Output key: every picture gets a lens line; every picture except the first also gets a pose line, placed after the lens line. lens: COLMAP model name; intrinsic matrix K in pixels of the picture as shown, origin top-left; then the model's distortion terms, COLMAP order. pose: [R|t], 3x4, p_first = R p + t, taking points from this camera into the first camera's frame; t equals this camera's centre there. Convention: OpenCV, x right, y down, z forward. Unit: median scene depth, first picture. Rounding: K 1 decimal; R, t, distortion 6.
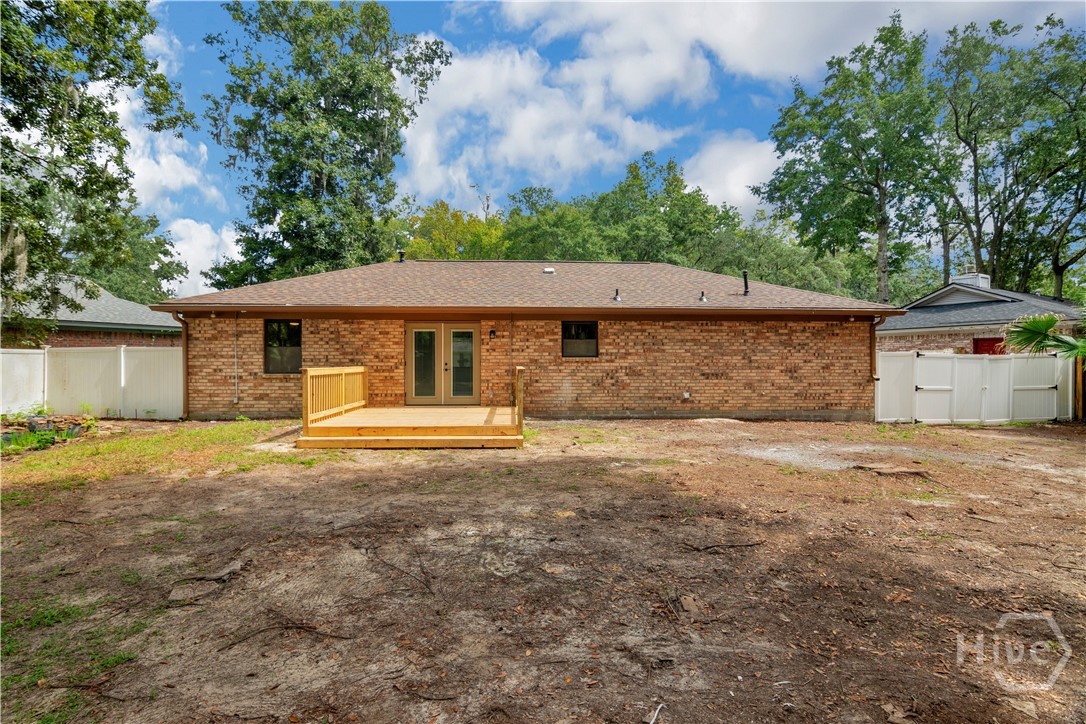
lens RADIAL K [[521.5, 0, 527.8], [0, 521.5, 352.1], [0, 0, 1]] dist [-0.001018, -0.014241]
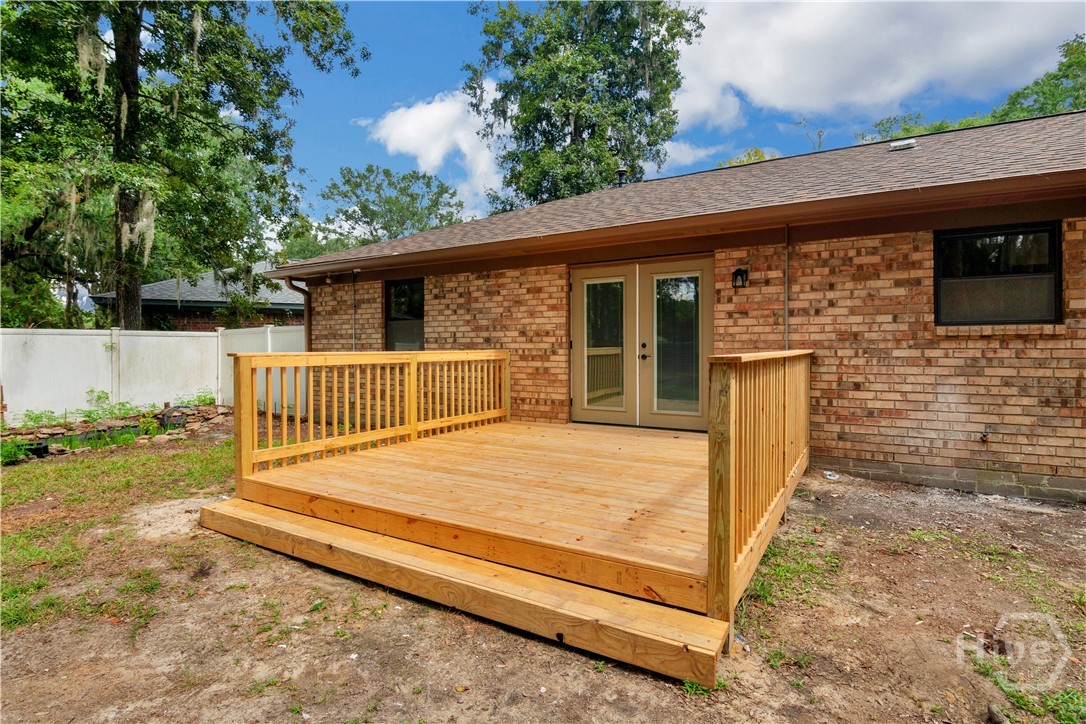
lens RADIAL K [[521.5, 0, 527.8], [0, 521.5, 352.1], [0, 0, 1]] dist [-0.001018, -0.014241]
pose [[0.821442, 0.001676, -0.570290, 0.038138], [0.015852, 0.999542, 0.025771, 0.014978], [0.570072, -0.030209, 0.821039, 0.533056]]
